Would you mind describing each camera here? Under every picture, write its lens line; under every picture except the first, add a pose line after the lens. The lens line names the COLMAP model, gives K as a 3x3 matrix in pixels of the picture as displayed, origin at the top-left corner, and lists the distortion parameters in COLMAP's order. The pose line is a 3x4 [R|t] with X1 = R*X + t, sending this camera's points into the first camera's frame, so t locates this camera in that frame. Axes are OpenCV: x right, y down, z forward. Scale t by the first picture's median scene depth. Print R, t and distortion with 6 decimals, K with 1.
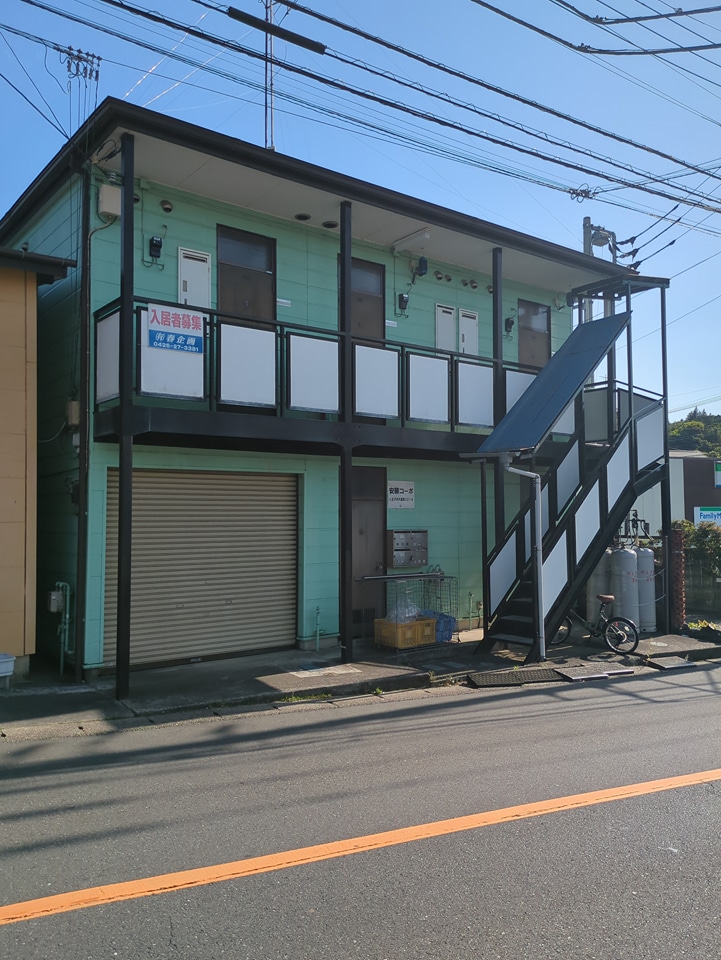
lens RADIAL K [[811.8, 0, 360.5], [0, 811.8, 480.0], [0, 0, 1]] dist [-0.005426, 0.002345]
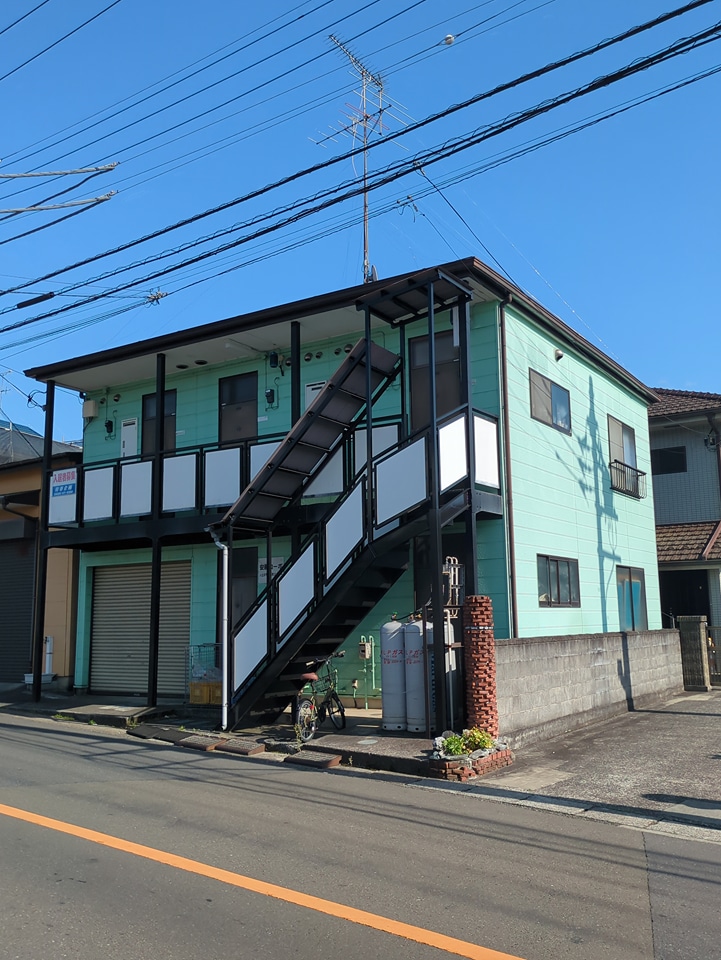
lens RADIAL K [[849.5, 0, 360.5], [0, 849.5, 480.0], [0, 0, 1]] dist [-0.013705, -0.002824]
pose [[0.313498, -0.149022, -0.937823, 1.312471], [0.057737, 0.988773, -0.137817, 0.069777], [0.947832, -0.010941, 0.318583, 0.835941]]
